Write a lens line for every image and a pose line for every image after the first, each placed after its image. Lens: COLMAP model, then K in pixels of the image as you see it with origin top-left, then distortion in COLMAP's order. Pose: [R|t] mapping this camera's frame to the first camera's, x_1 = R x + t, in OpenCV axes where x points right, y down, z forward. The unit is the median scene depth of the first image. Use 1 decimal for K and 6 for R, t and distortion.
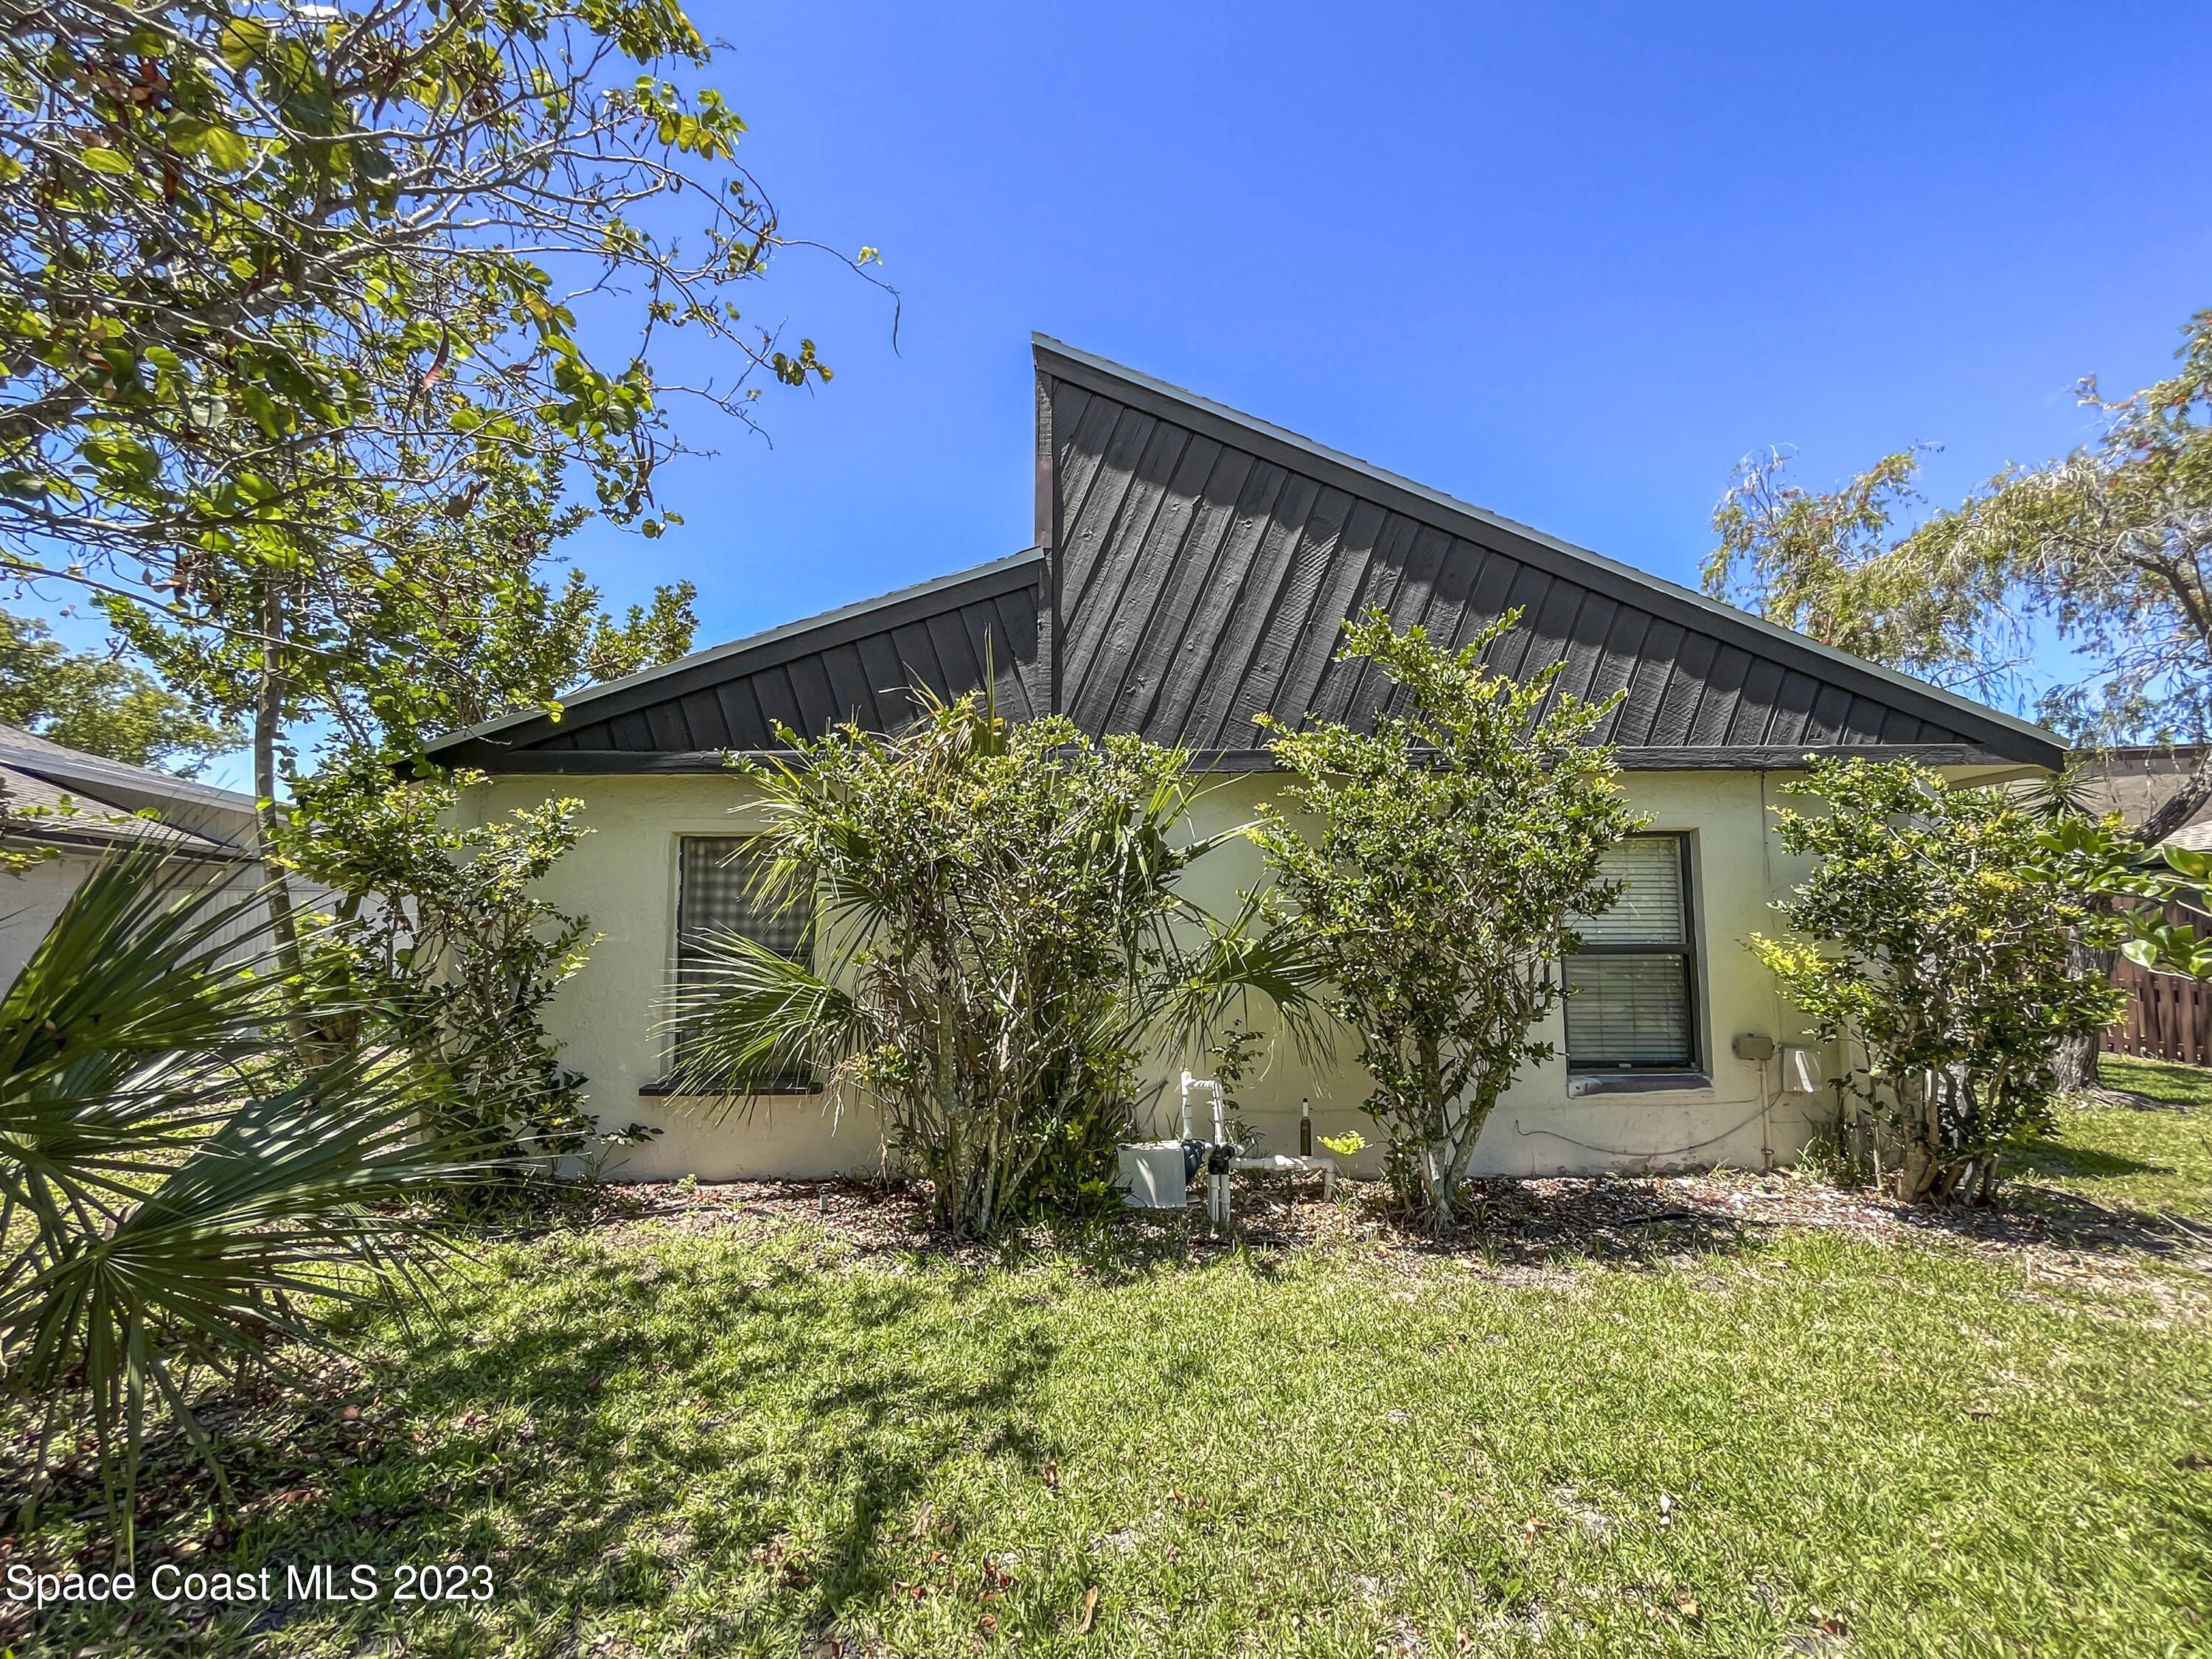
lens RADIAL K [[886.6, 0, 1106.0], [0, 886.6, 829.5], [0, 0, 1]] dist [0.000528, 0.000071]
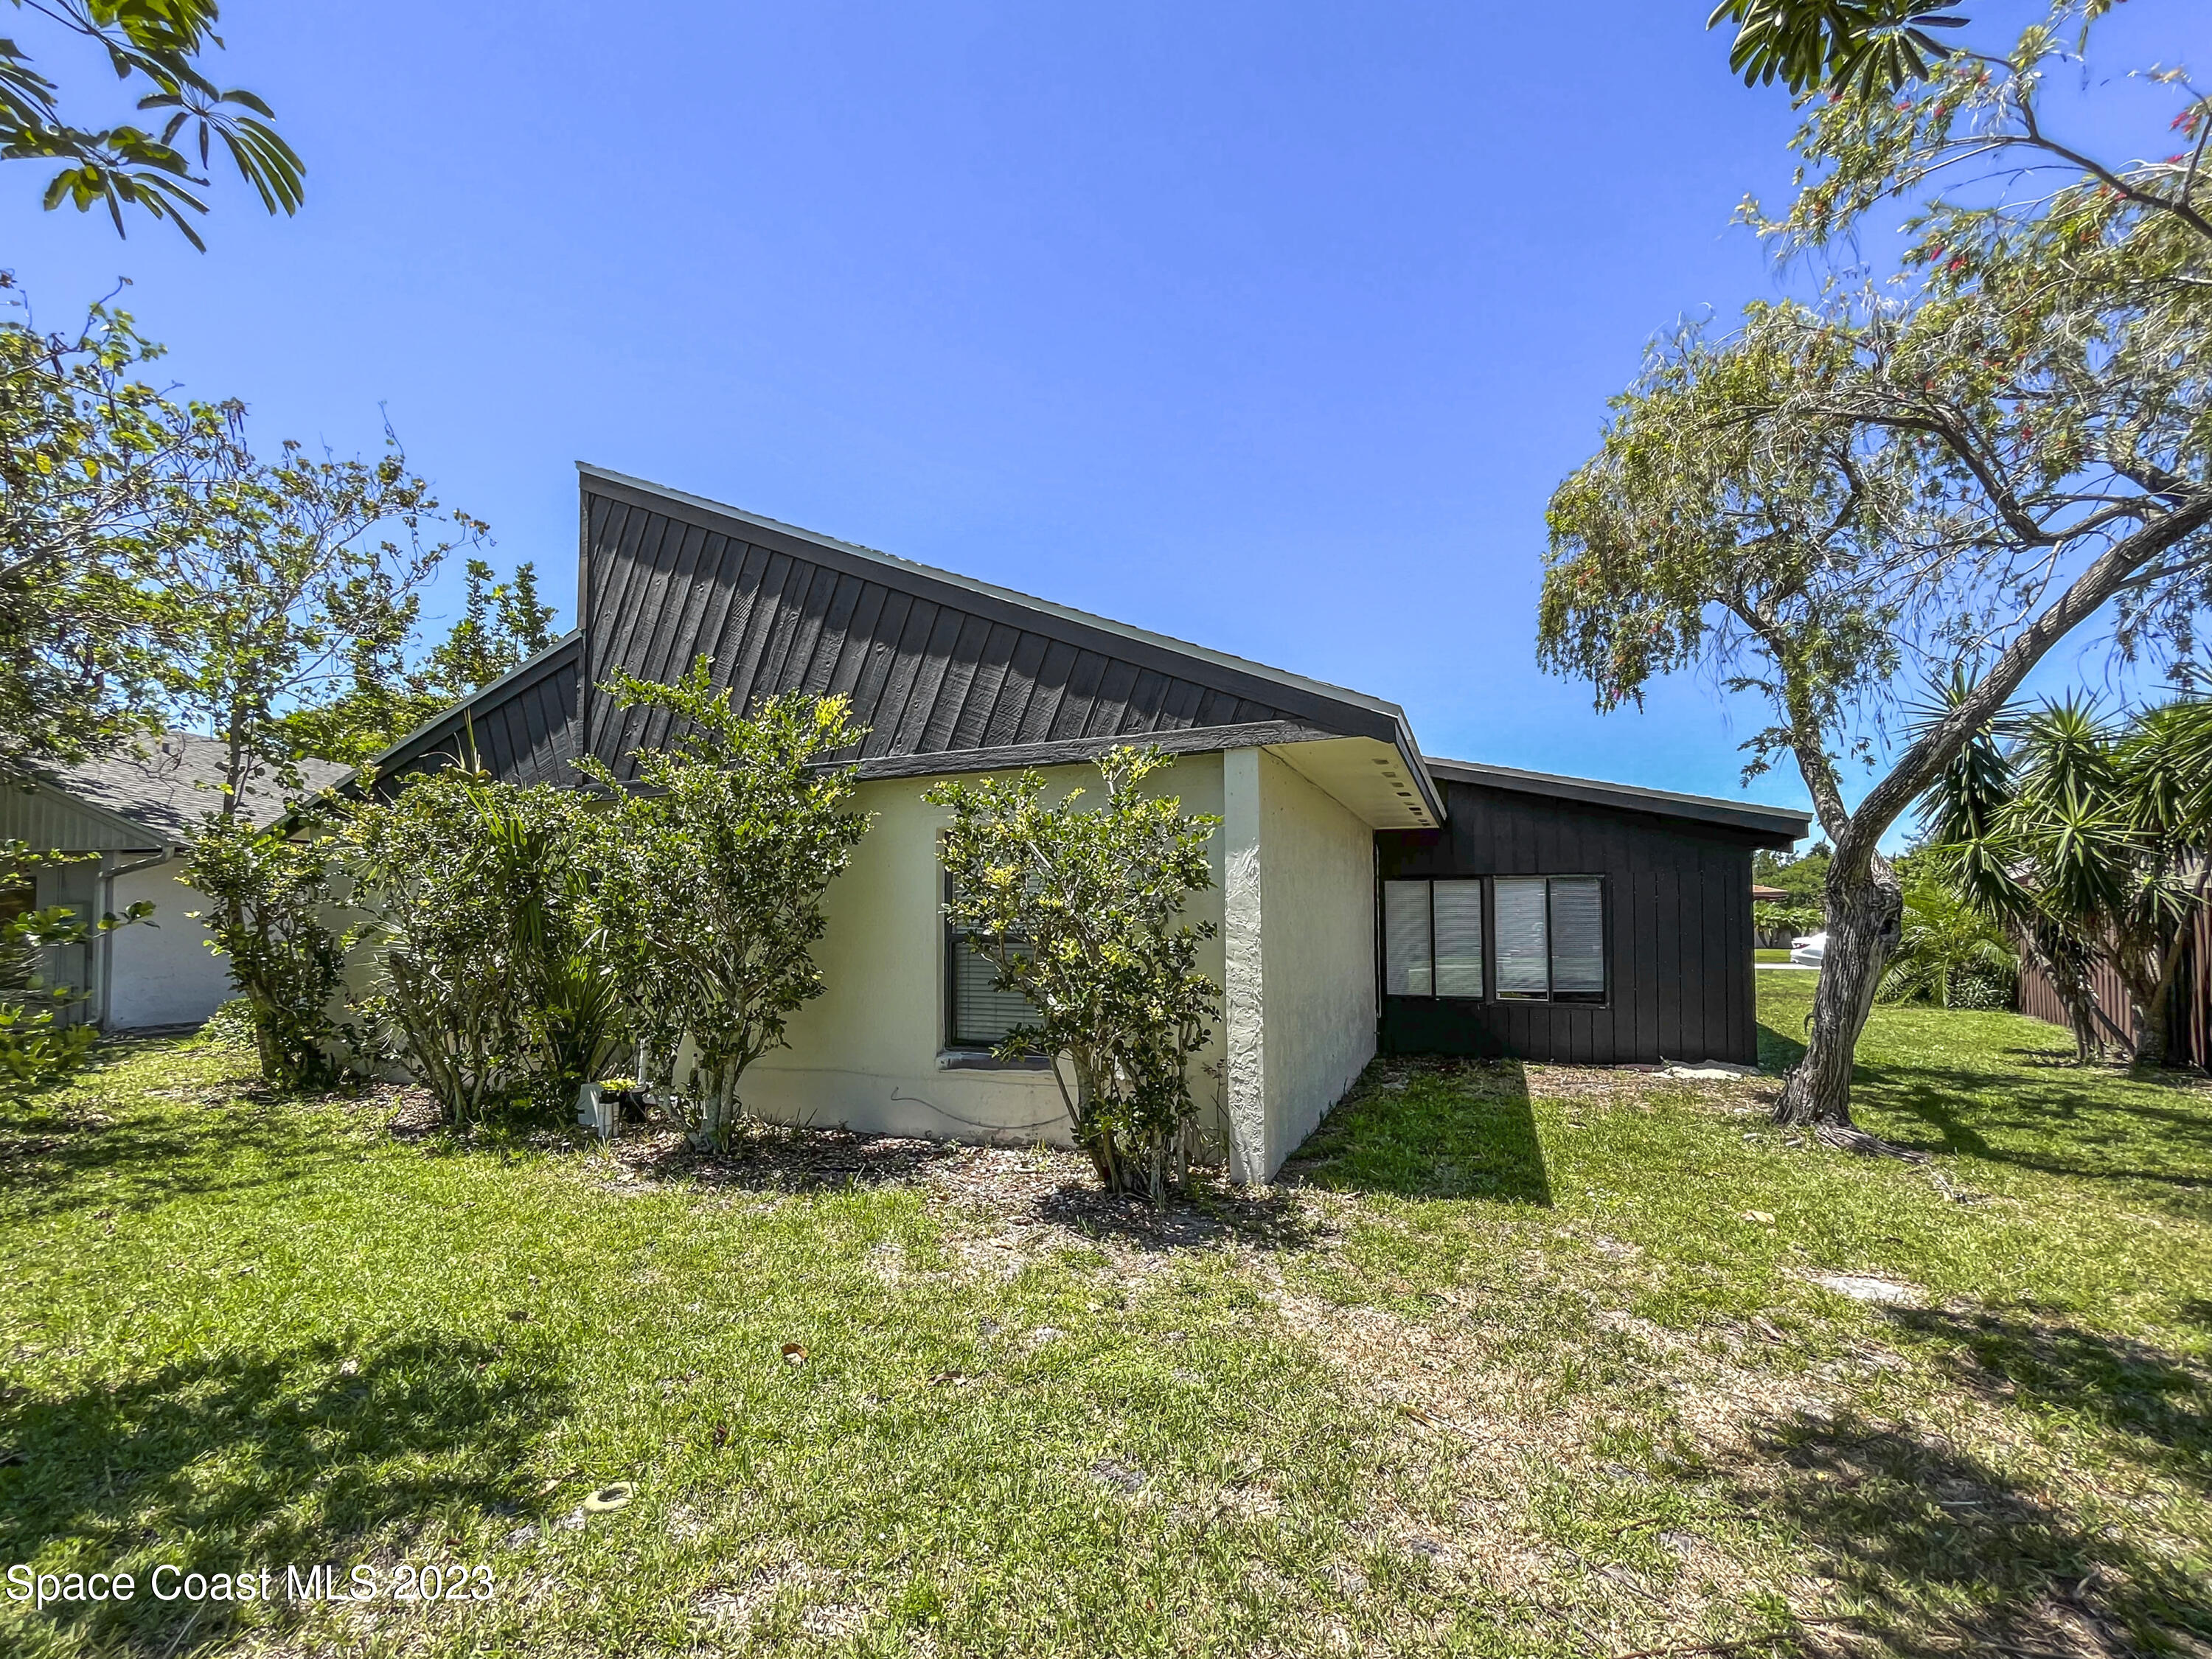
lens RADIAL K [[891.3, 0, 1105.7], [0, 891.3, 862.3], [0, 0, 1]] dist [-0.000250, -0.000003]
pose [[0.919227, -0.022908, -0.393060, 1.152366], [0.044850, 0.997900, 0.046729, -0.000777], [0.391164, -0.060584, 0.918325, 0.070331]]
